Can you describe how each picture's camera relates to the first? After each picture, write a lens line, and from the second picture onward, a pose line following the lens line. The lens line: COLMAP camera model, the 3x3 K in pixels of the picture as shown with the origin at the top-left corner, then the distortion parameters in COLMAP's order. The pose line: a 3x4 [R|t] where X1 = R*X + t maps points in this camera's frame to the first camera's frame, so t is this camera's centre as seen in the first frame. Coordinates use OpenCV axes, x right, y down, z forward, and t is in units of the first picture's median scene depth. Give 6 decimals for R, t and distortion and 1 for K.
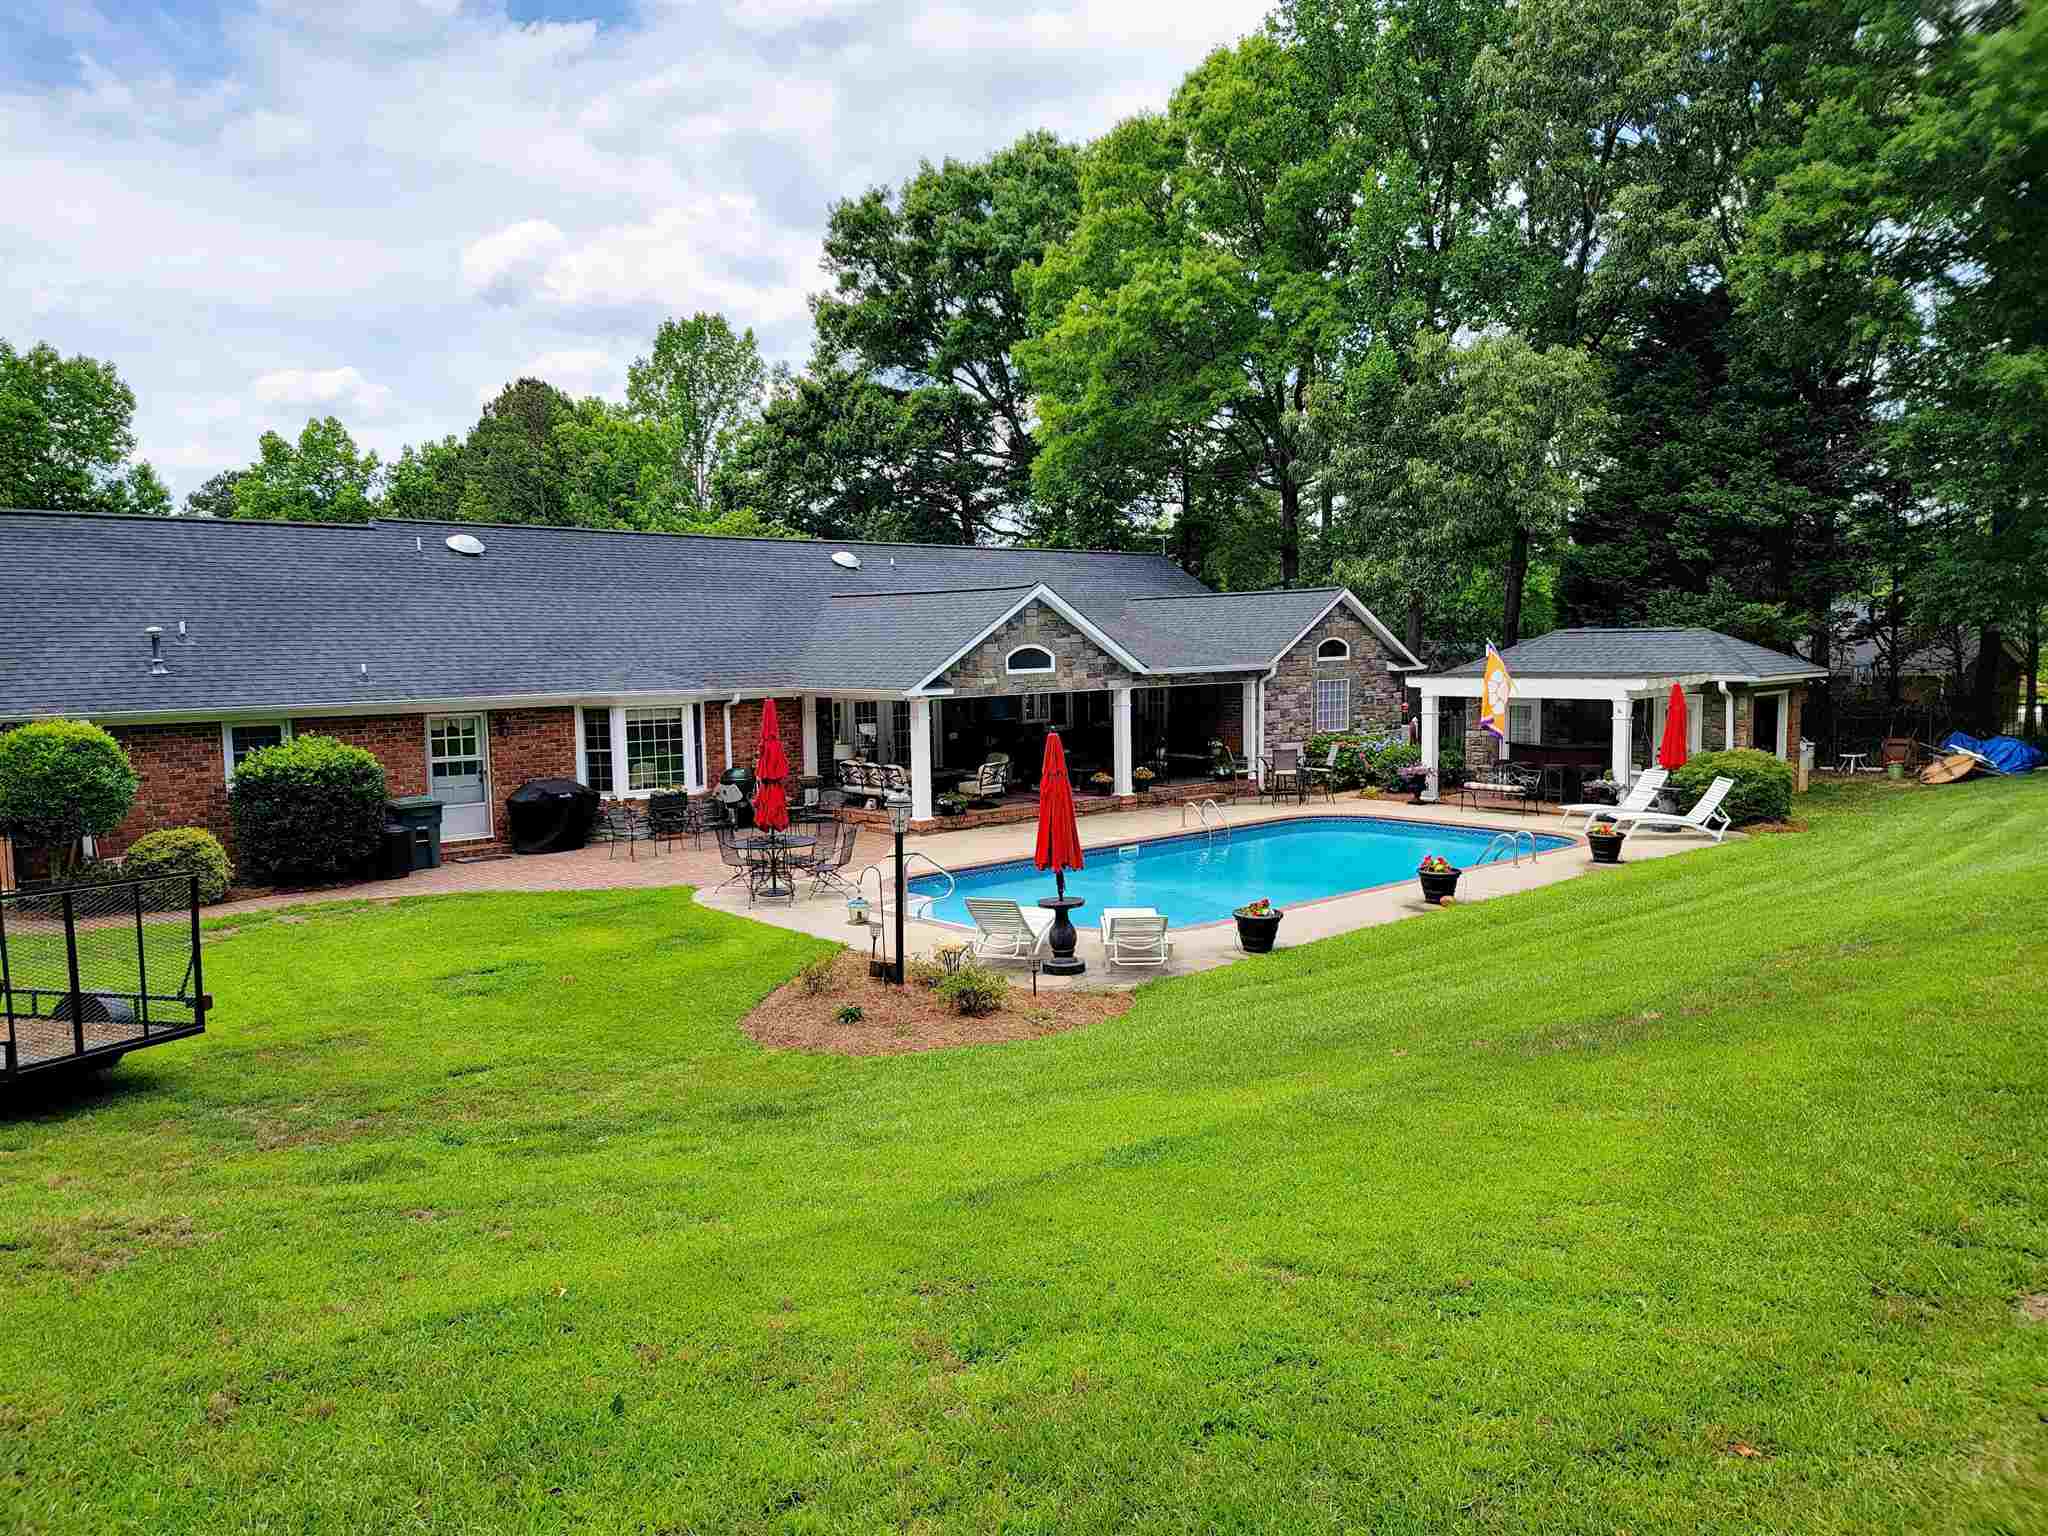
lens RADIAL K [[1414.8, 0, 1024.0], [0, 1414.8, 767.3], [0, 0, 1]] dist [0.050520, -0.033136]
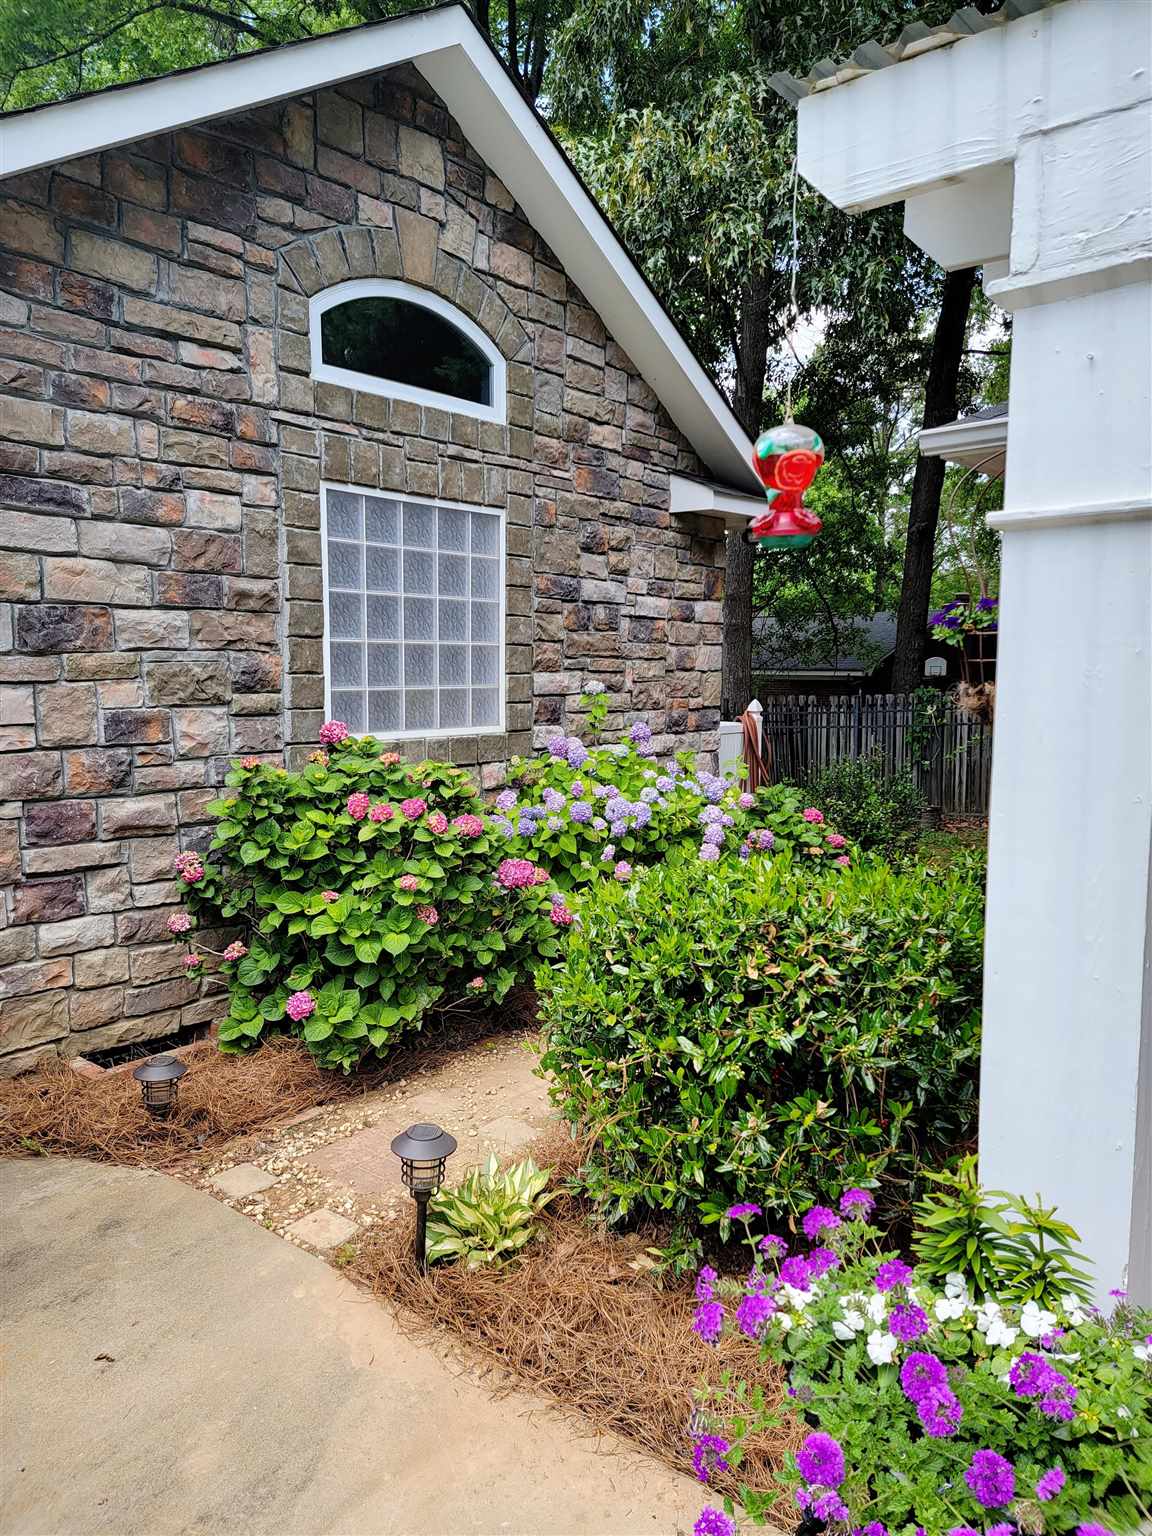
lens RADIAL K [[1061.1, 0, 576.0], [0, 1061.1, 767.4], [0, 0, 1]] dist [0.050520, -0.033136]
pose [[0.991137, 0.009535, 0.132501, 0.218742], [-0.010596, 0.999917, 0.007305, -0.022154], [-0.132421, -0.008644, 0.991156, 0.828658]]
